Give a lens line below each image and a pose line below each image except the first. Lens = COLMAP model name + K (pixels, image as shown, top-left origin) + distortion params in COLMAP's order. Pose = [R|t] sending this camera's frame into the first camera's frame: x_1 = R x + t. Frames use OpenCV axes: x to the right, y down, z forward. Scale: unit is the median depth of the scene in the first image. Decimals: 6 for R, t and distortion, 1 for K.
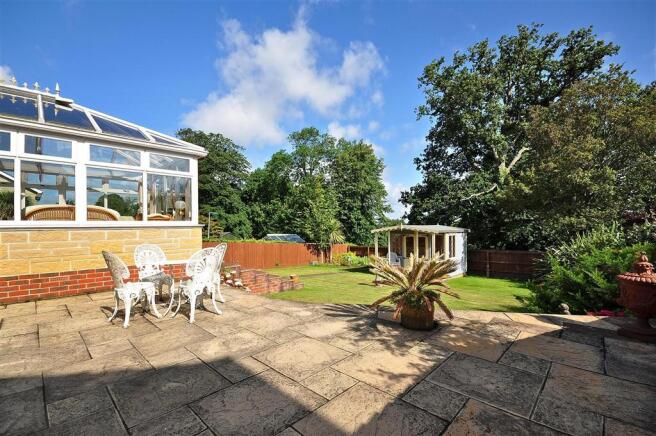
lens RADIAL K [[294.2, 0, 328.0], [0, 294.2, 218.0], [0, 0, 1]] dist [-0.002573, -0.001192]
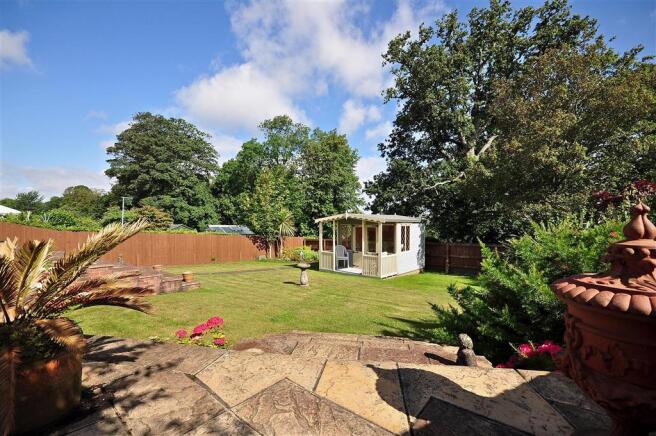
lens RADIAL K [[295.0, 0, 327.4], [0, 295.0, 219.3], [0, 0, 1]] dist [-0.000012, 0.000672]
pose [[0.998646, 0.006592, 0.051610, 0.093539], [-0.007616, 0.999778, 0.019655, 0.015788], [-0.051469, -0.020022, 0.998474, 0.090064]]
